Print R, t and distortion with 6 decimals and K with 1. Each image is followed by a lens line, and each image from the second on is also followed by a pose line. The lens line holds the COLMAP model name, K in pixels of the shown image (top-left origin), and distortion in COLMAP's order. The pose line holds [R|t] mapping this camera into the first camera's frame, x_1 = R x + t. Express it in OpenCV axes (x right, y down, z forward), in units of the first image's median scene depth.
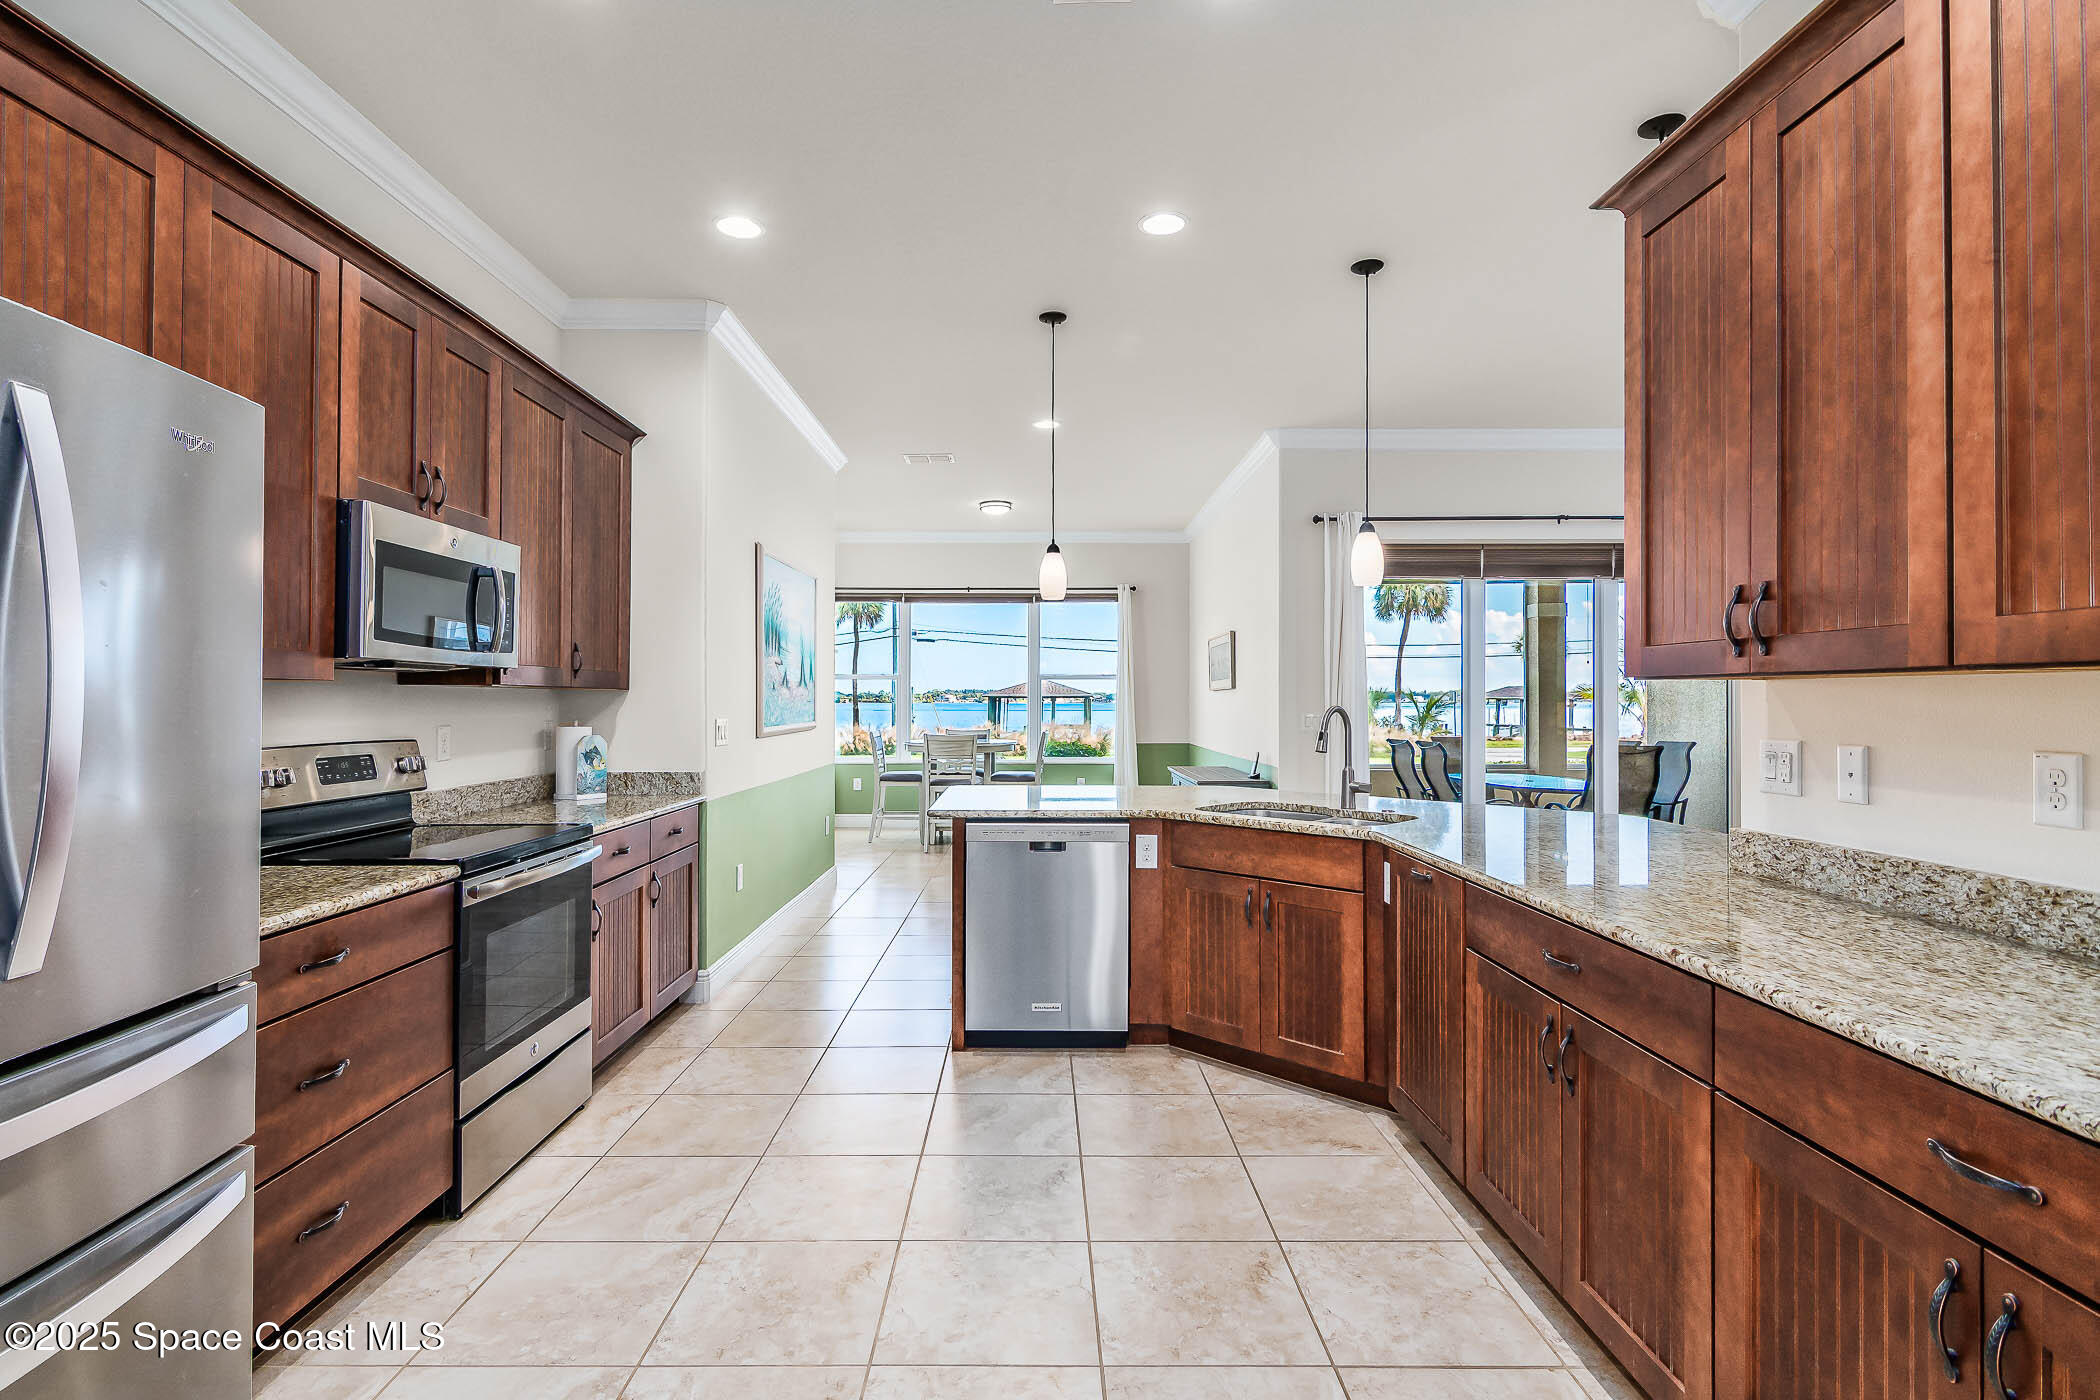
lens RADIAL K [[1015.8, 0, 1021.9], [0, 1015.8, 700.4], [0, 0, 1]] dist [-0.002734, -0.001238]
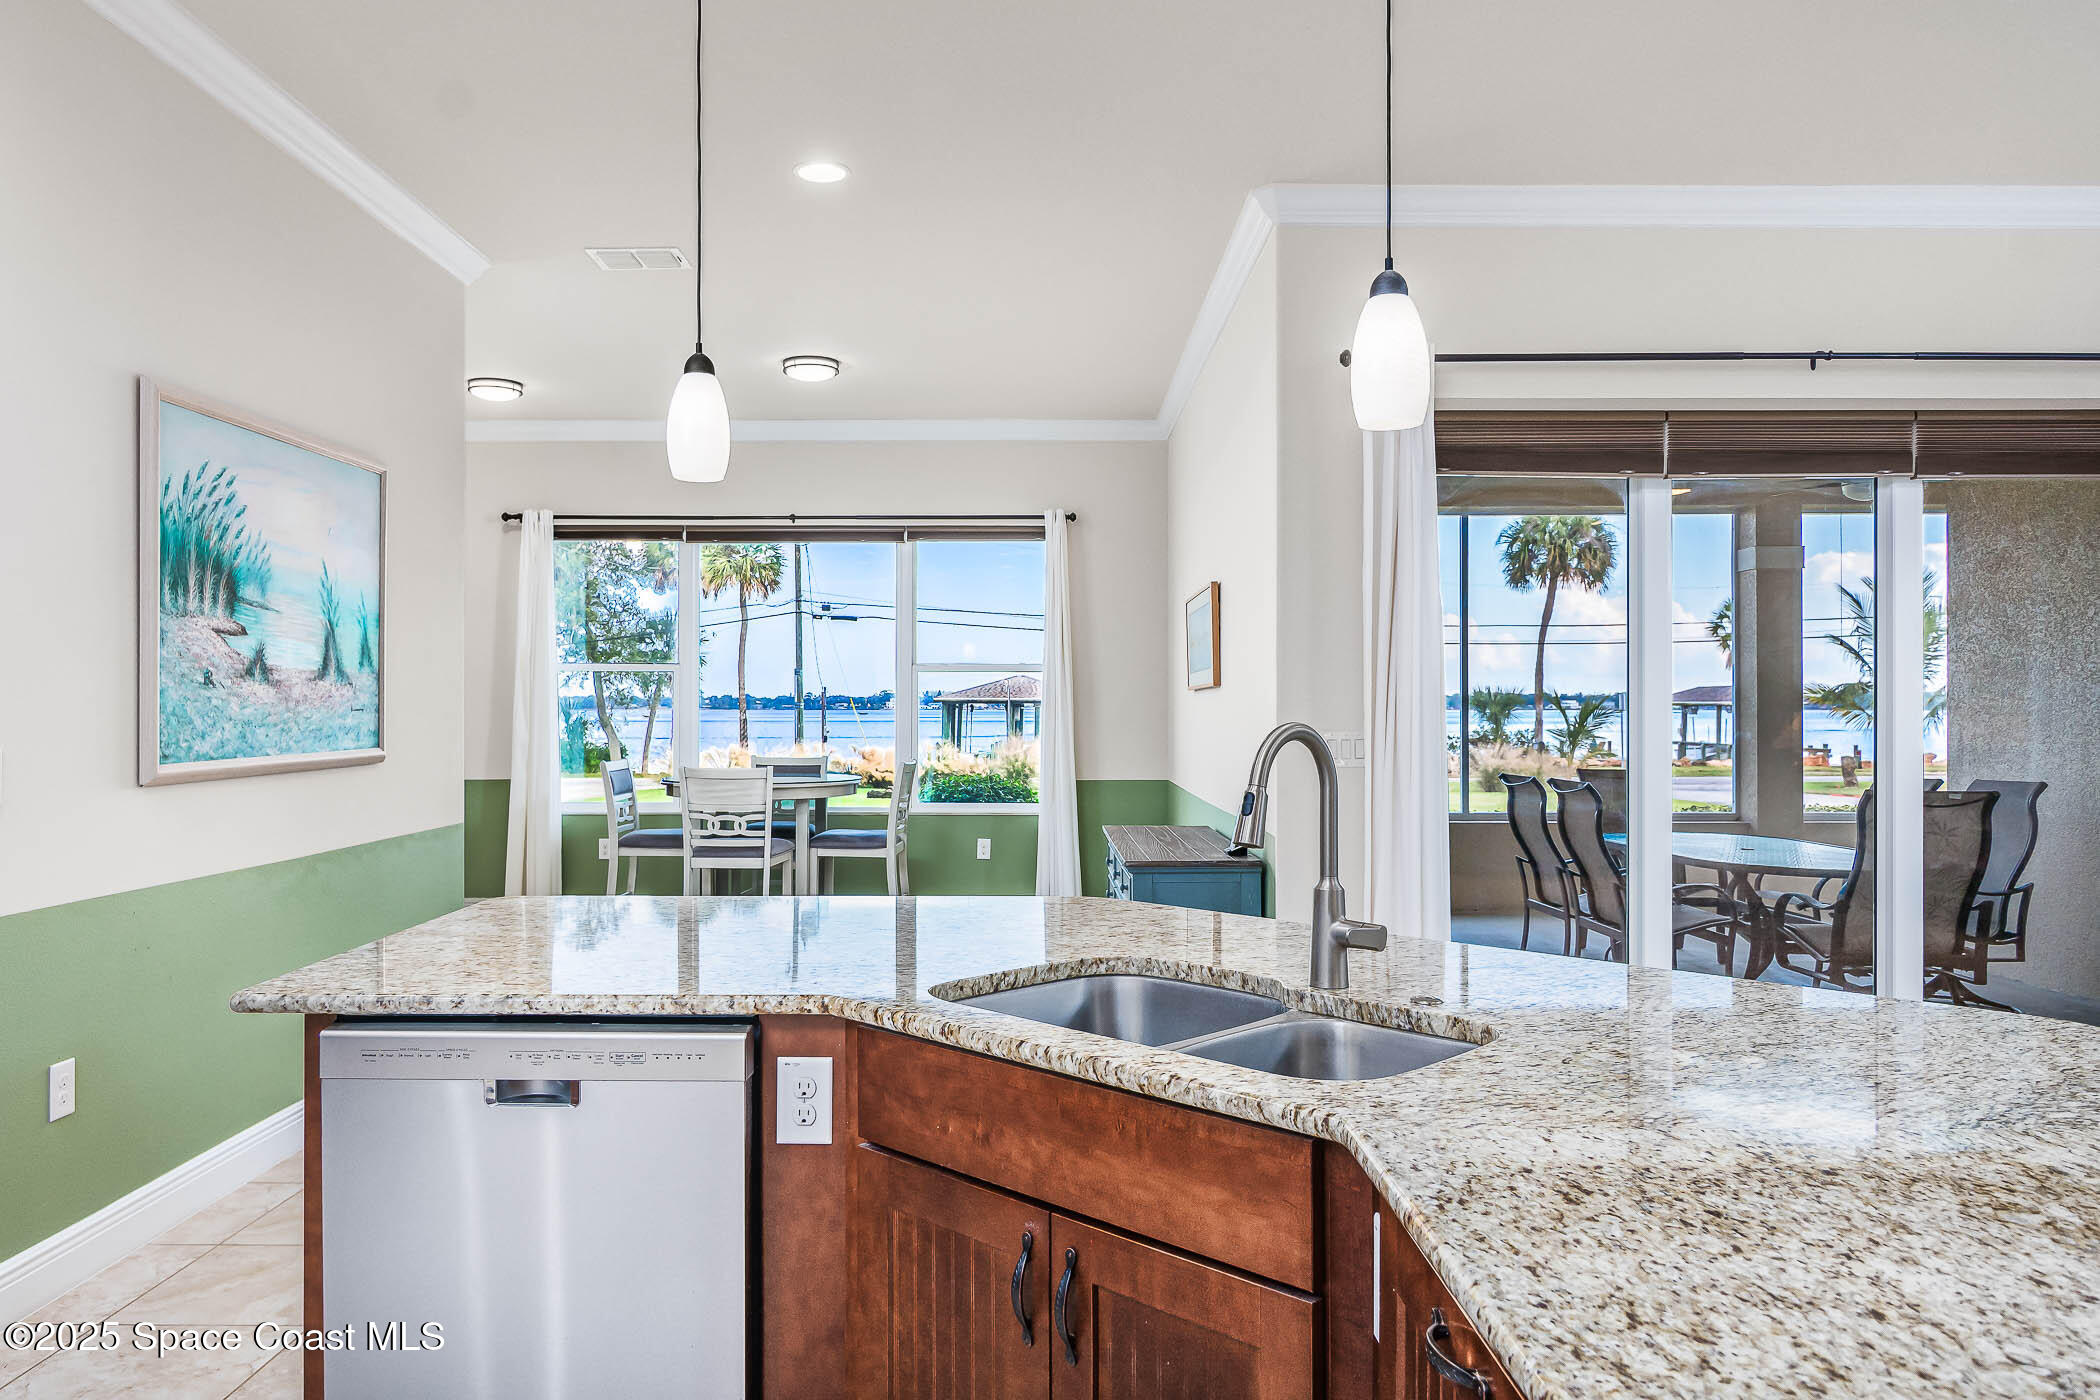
lens RADIAL K [[1397.3, 0, 1032.0], [0, 1397.3, 708.7], [0, 0, 1]] dist [-0.001955, -0.001126]
pose [[0.999997, 0.000201, 0.002353, 0.102578], [-0.000205, 0.999998, 0.001831, -0.000727], [-0.002353, -0.001832, 0.999996, 0.230674]]
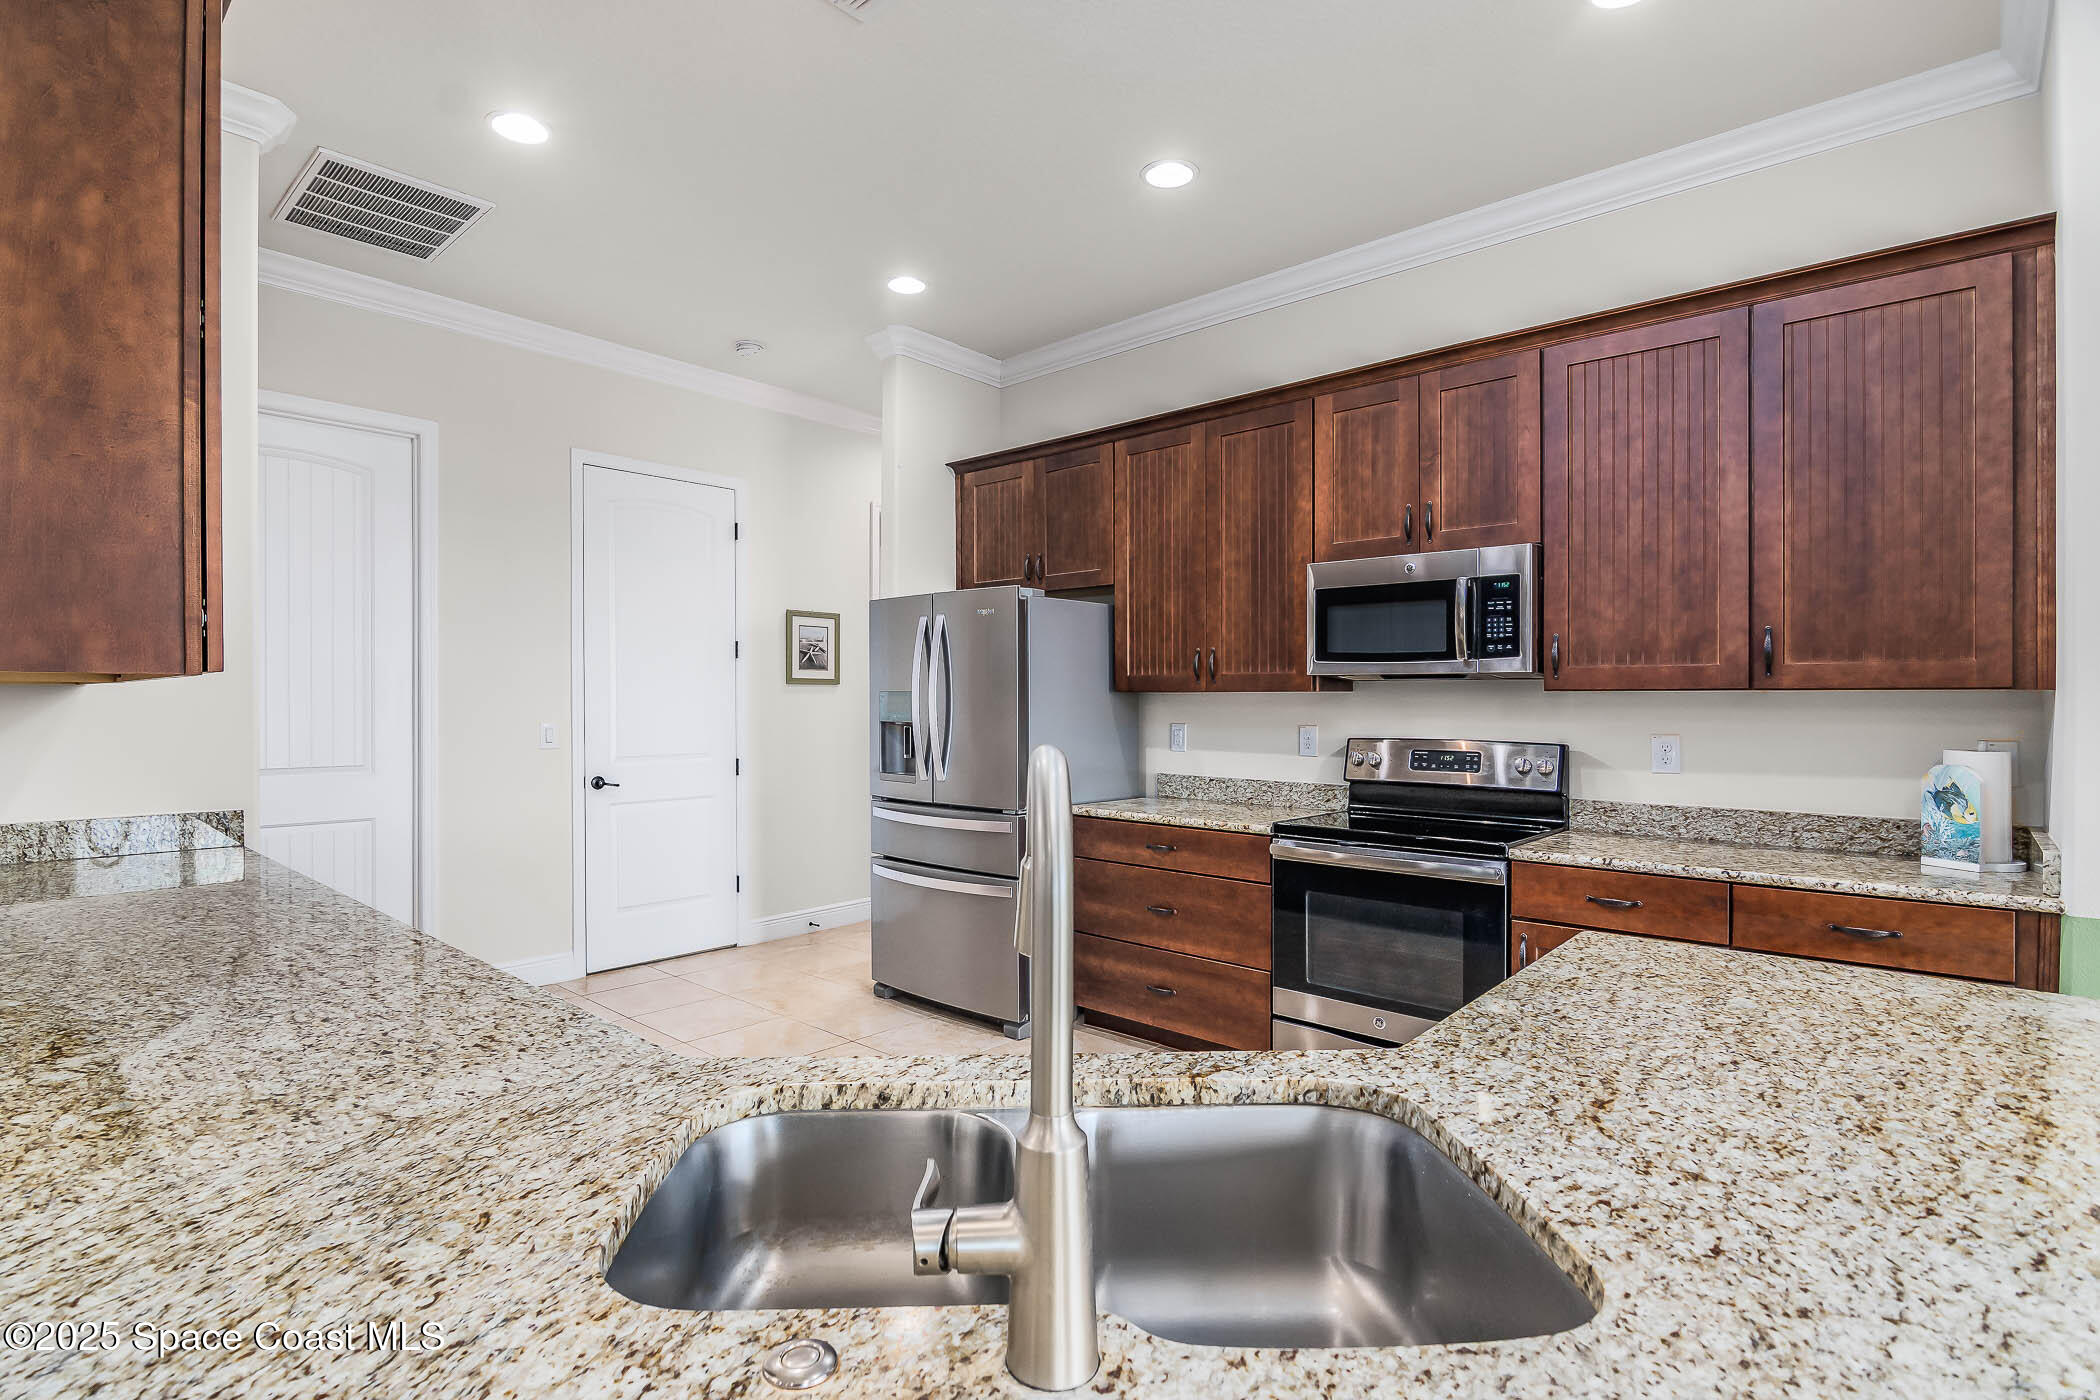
lens RADIAL K [[1015.8, 0, 1021.9], [0, 1015.8, 700.4], [0, 0, 1]] dist [-0.002734, -0.001238]
pose [[-0.671219, -0.000689, -0.741259, 0.218141], [-0.002432, 0.999996, 0.001273, -0.002063], [0.741256, 0.002657, -0.671218, 0.536869]]
